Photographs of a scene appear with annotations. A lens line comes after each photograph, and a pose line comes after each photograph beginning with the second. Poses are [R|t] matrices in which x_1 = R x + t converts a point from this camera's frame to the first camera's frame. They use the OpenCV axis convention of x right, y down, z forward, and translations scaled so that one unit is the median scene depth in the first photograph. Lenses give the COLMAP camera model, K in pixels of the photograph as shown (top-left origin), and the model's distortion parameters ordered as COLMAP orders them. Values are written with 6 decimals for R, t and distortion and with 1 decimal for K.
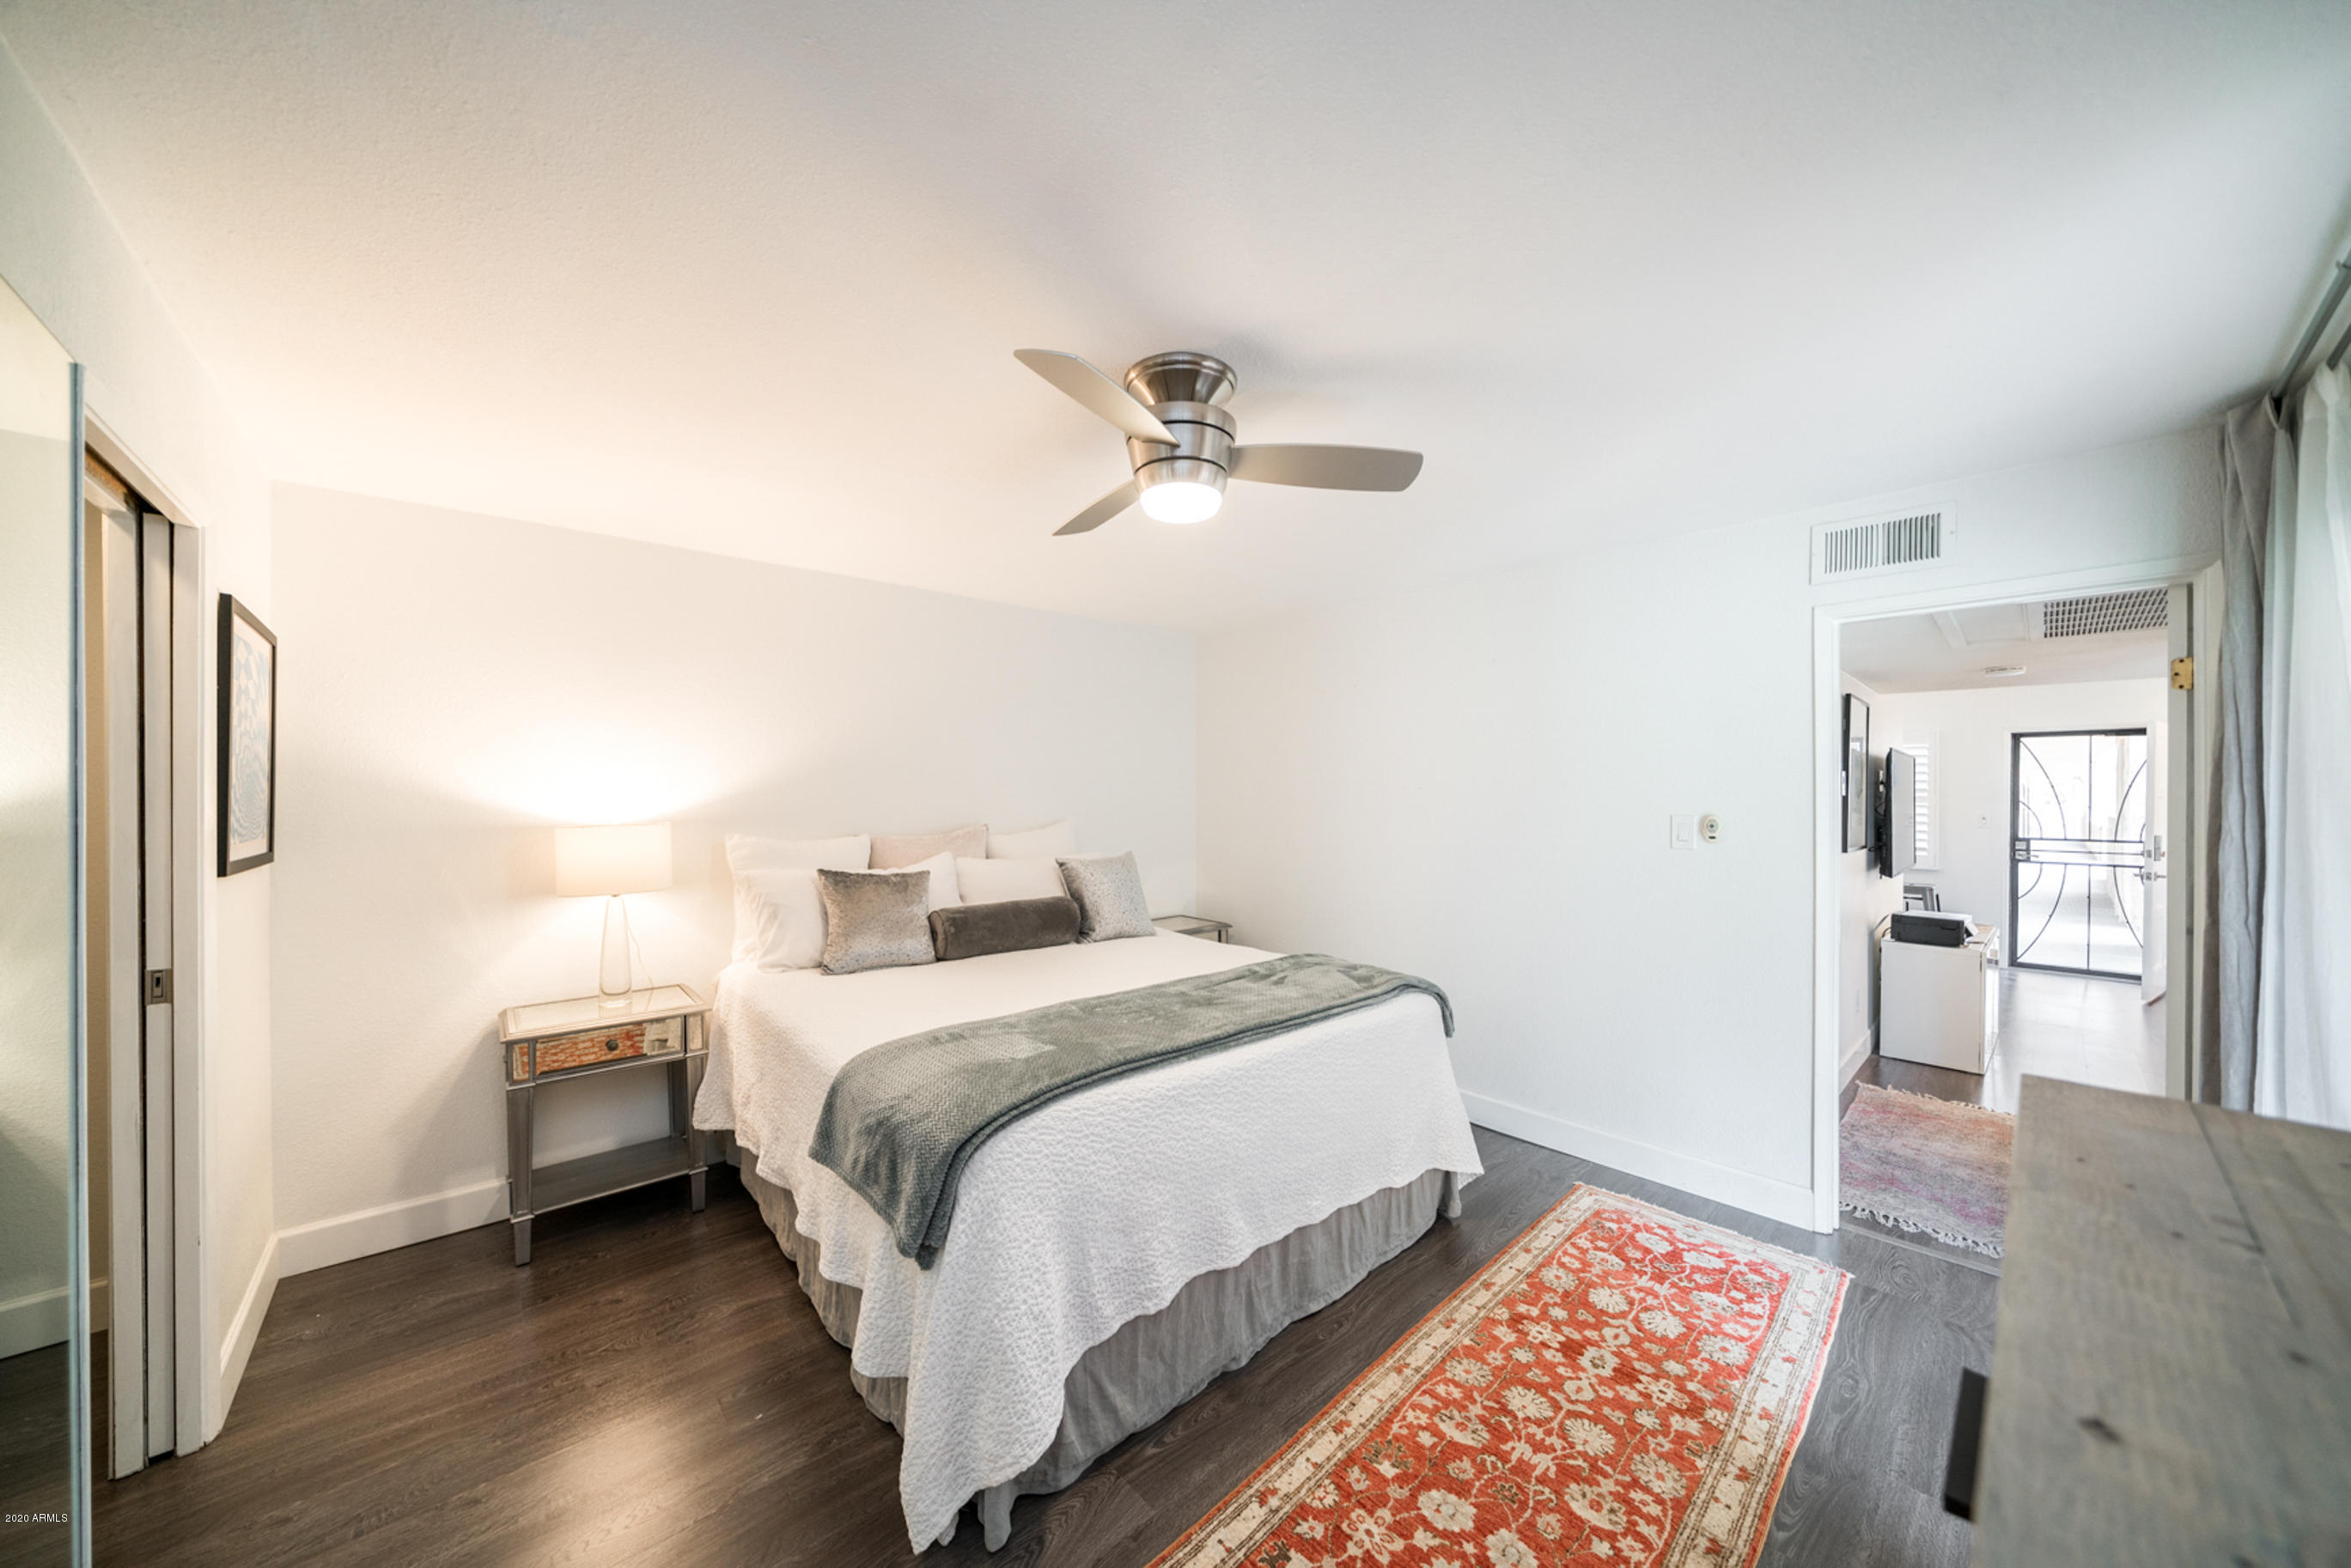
lens RADIAL K [[850.9, 0, 1179.6], [0, 850.9, 828.3], [0, 0, 1]] dist [-0.010467, -0.000140]
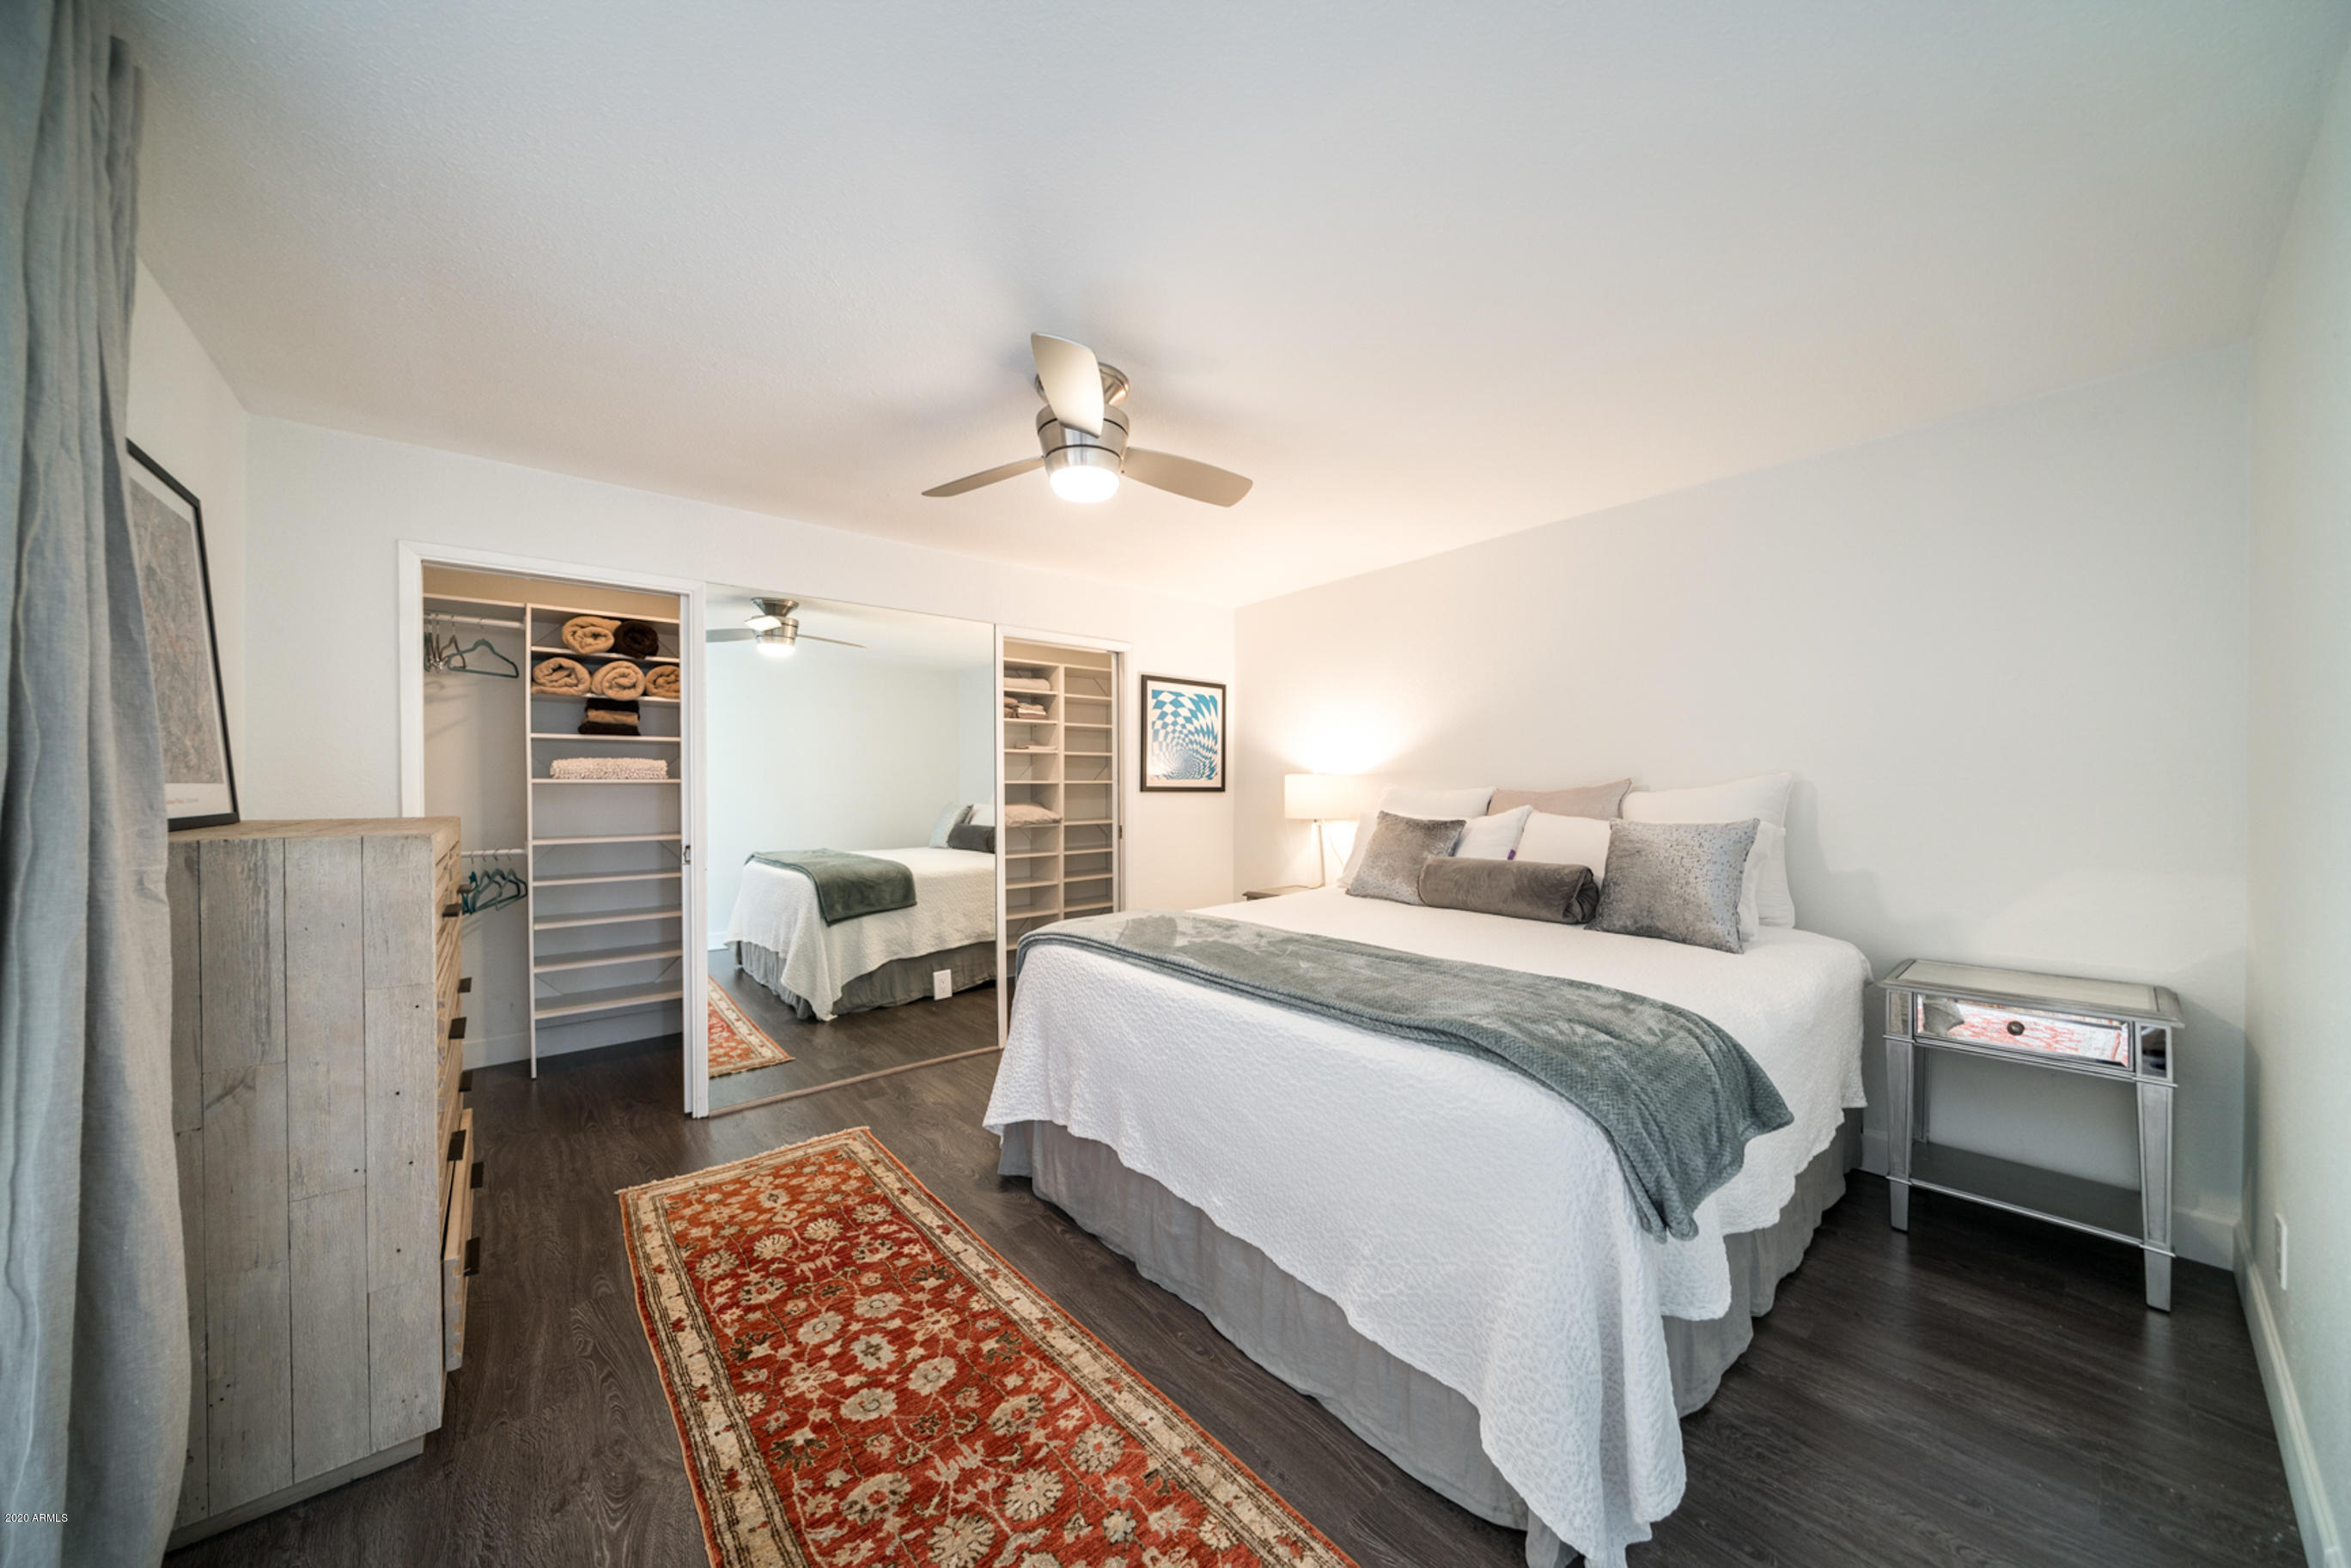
lens RADIAL K [[774.3, 0, 1175.5], [0, 774.3, 784.0], [0, 0, 1]] dist [-0.000337, -0.000014]
pose [[-0.063944, 0.000616, -0.997953, 1.287171], [-0.010460, 0.999944, 0.001288, 0.004793], [0.997899, 0.010521, -0.063934, 1.332143]]
